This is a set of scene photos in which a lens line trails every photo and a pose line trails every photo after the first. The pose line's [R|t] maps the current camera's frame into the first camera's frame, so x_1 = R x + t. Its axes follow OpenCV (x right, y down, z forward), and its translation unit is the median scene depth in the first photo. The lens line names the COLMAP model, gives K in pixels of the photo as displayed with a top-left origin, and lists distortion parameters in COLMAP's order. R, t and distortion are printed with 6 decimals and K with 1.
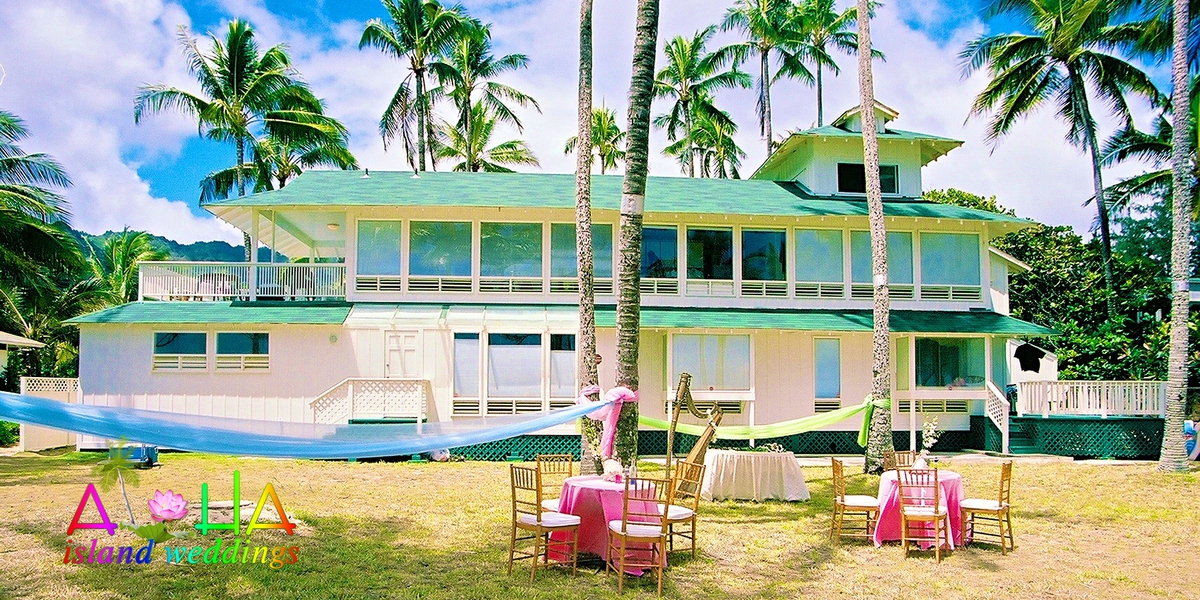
lens RADIAL K [[884.7, 0, 600.0], [0, 884.7, 300.0], [0, 0, 1]] dist [0.001794, -0.000527]
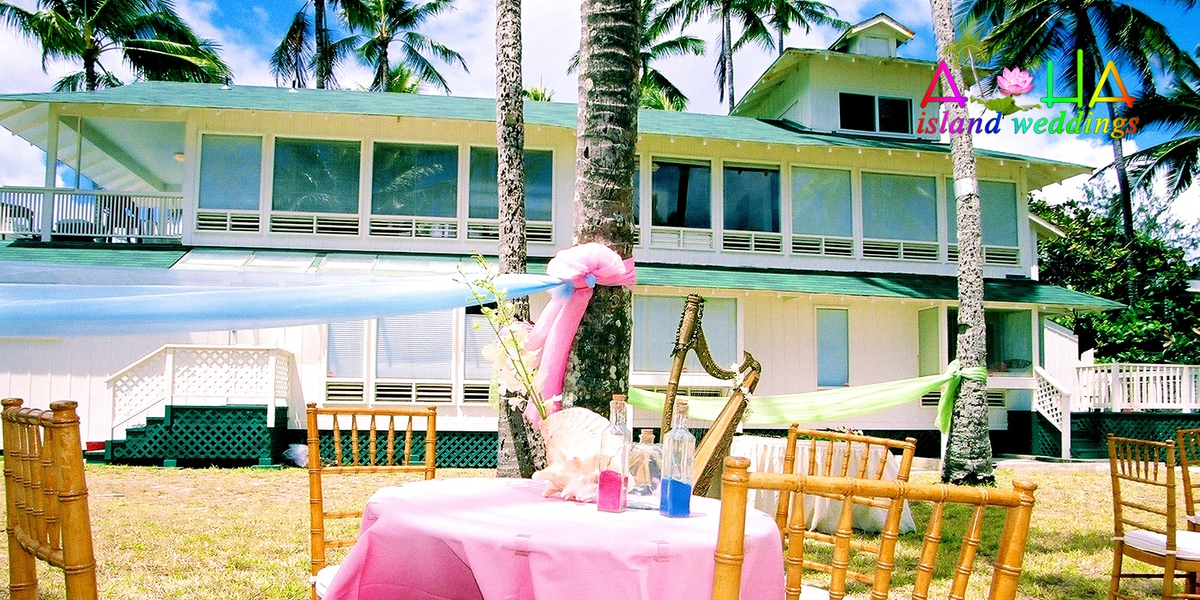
lens RADIAL K [[987.5, 0, 600.0], [0, 987.5, 300.0], [0, 0, 1]] dist [-0.012875, 0.003416]
pose [[0.997772, 0.012789, 0.065479, 0.000360], [-0.013247, 0.999891, 0.006564, 0.034314], [-0.065388, -0.007417, 0.997832, 0.168853]]
